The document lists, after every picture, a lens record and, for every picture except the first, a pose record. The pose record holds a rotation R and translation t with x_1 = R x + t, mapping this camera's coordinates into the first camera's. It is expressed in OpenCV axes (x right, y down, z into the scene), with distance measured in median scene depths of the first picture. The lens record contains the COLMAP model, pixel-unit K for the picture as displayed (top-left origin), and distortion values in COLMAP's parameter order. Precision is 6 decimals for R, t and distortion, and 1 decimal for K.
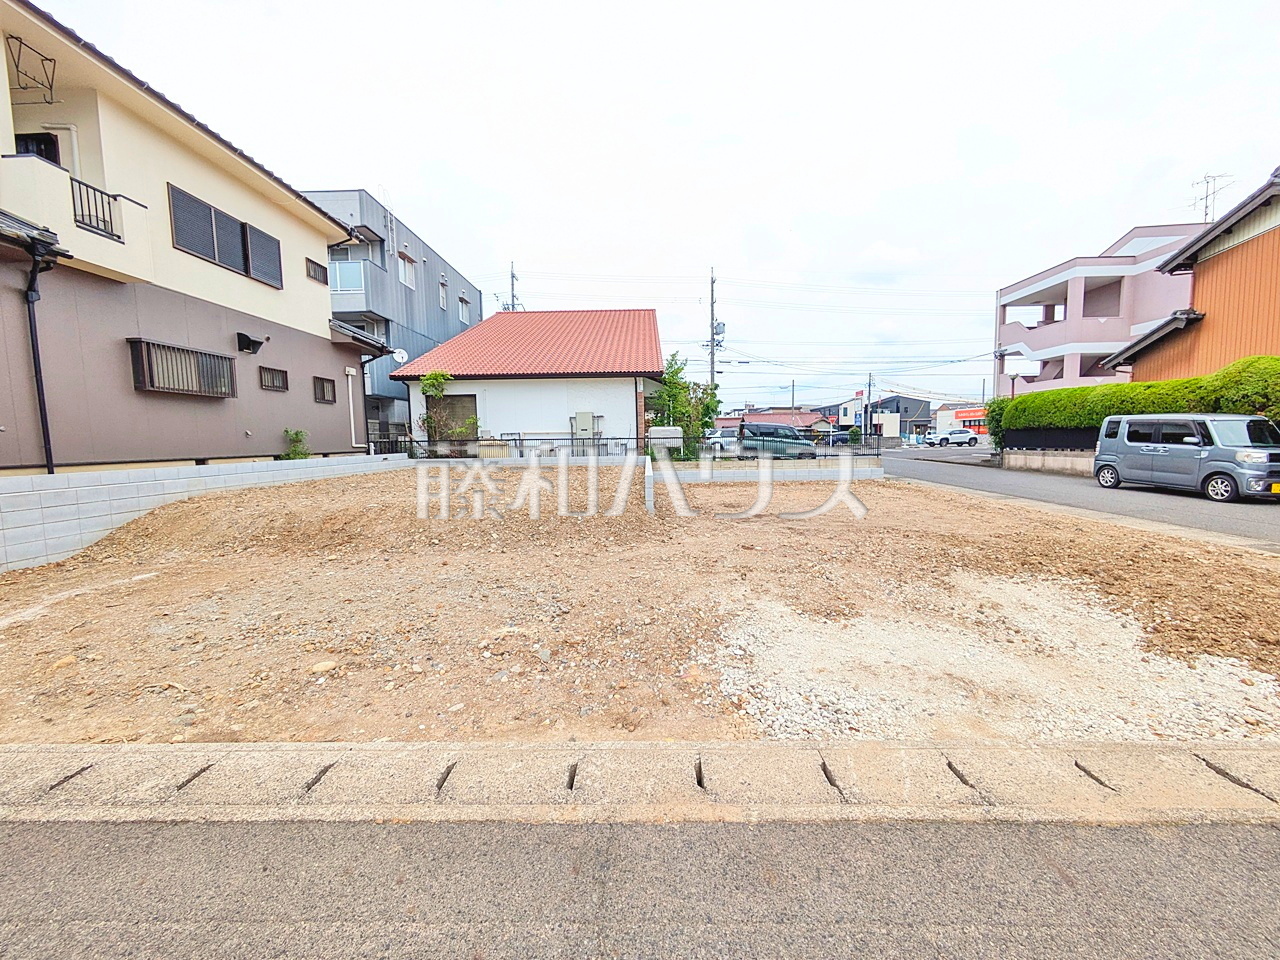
lens RADIAL K [[507.9, 0, 641.3], [0, 507.9, 480.4], [0, 0, 1]] dist [-0.000805, 0.001612]
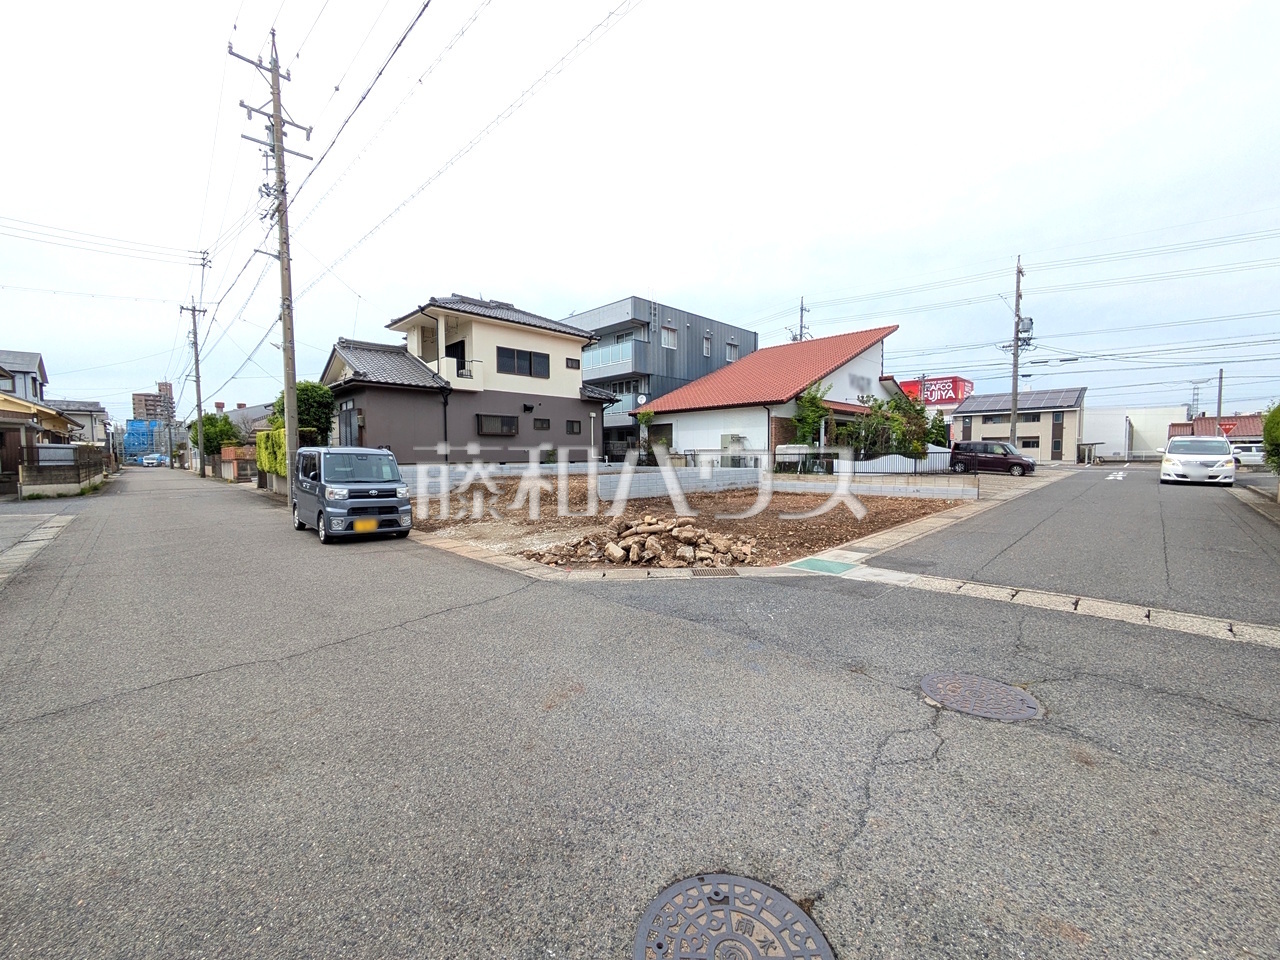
lens RADIAL K [[507.9, 0, 642.0], [0, 507.9, 486.6], [0, 0, 1]] dist [-0.000805, 0.001612]
pose [[0.714115, 0.054337, -0.697916, 0.786593], [-0.061673, 0.997990, 0.014595, -0.003264], [0.697306, 0.032620, 0.716031, -0.128527]]
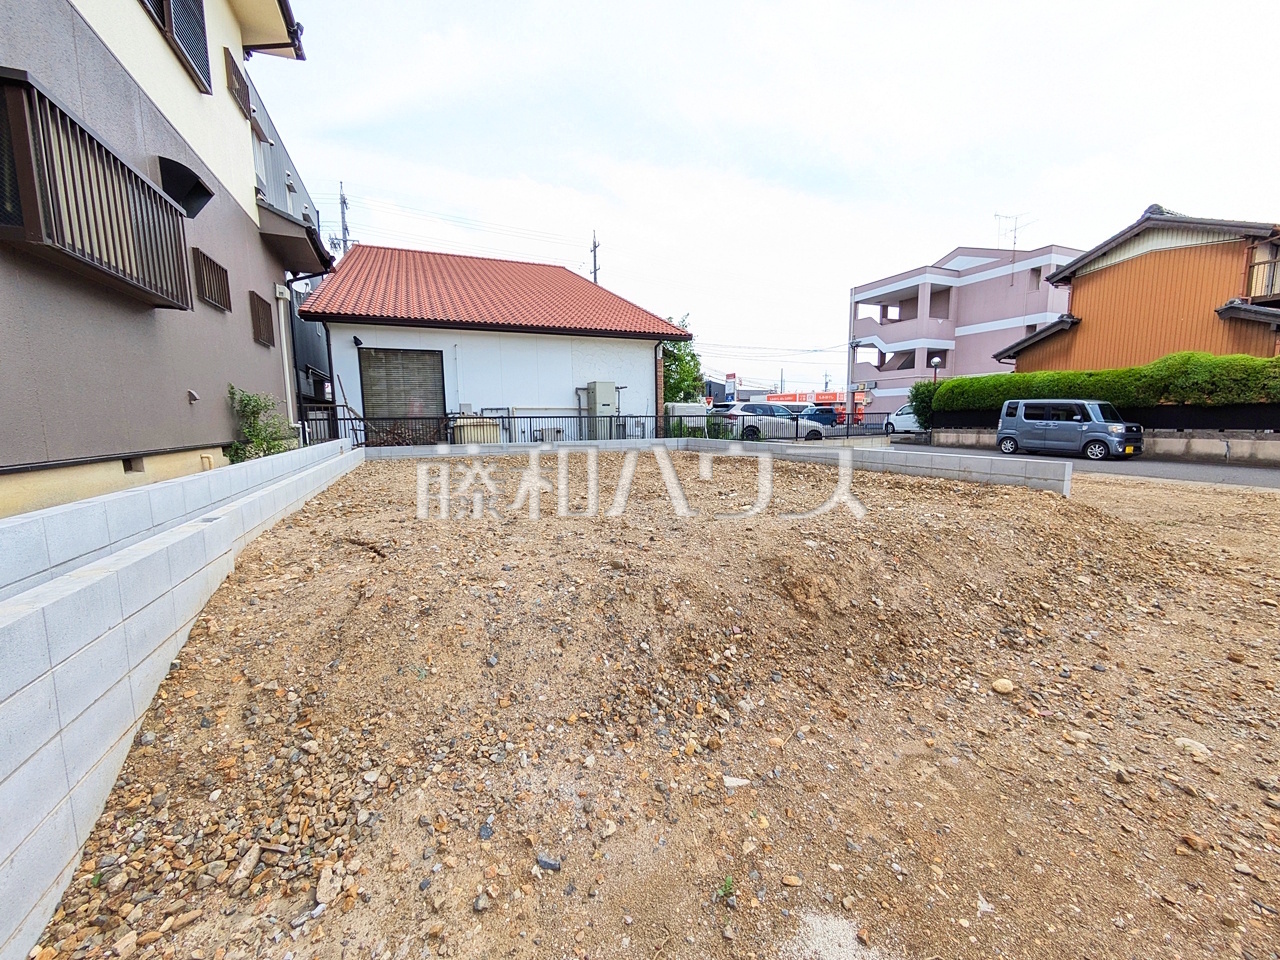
lens RADIAL K [[507.9, 0, 640.6], [0, 507.9, 477.0], [0, 0, 1]] dist [-0.000805, 0.001612]
pose [[0.912863, -0.043186, 0.405975, -0.447902], [0.031608, 0.998881, 0.035184, -0.018443], [-0.407041, -0.019286, 0.913206, 0.321773]]
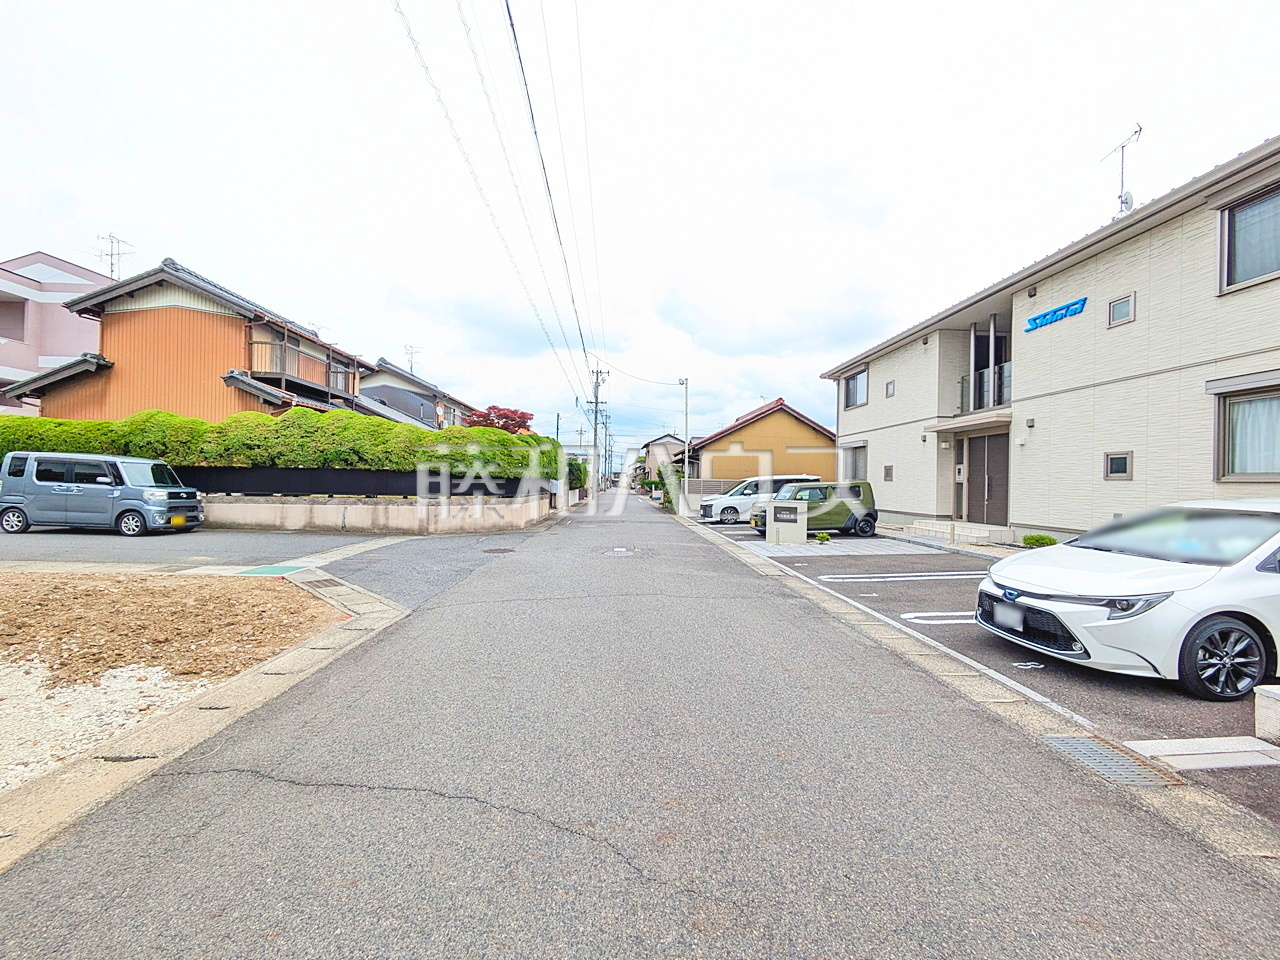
lens RADIAL K [[507.9, 0, 637.4], [0, 507.9, 476.9], [0, 0, 1]] dist [-0.000805, 0.001612]
pose [[-0.054662, 0.023887, 0.998219, -0.017187], [0.063112, 0.997797, -0.020421, 0.003644], [-0.996508, 0.061883, -0.056049, -0.025699]]
